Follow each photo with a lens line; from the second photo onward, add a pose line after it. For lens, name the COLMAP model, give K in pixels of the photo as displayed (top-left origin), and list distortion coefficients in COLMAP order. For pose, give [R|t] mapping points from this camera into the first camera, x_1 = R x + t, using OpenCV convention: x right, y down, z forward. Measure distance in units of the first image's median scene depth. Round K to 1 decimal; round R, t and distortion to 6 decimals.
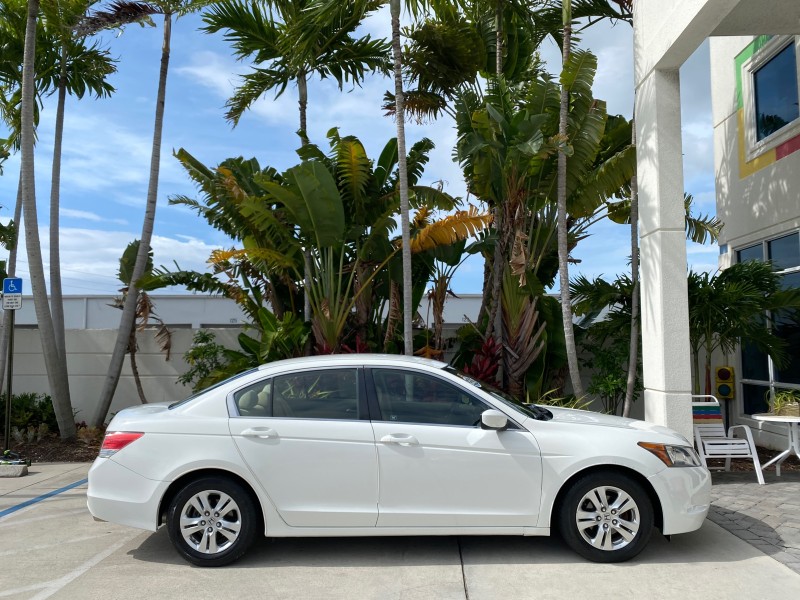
lens RADIAL K [[616.7, 0, 394.7], [0, 616.7, 300.7], [0, 0, 1]] dist [0.010993, -0.007615]
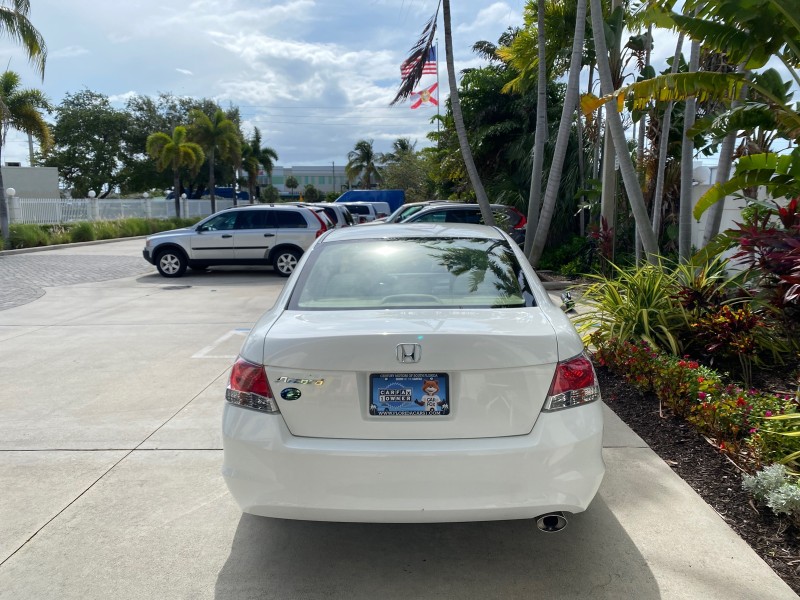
lens RADIAL K [[616.7, 0, 398.6], [0, 616.7, 296.7], [0, 0, 1]] dist [0.010993, -0.007615]
pose [[0.024576, 0.151855, -0.988097, 0.493730], [0.082478, 0.984718, 0.153388, 0.035138], [0.996290, -0.085266, 0.011676, 0.585970]]
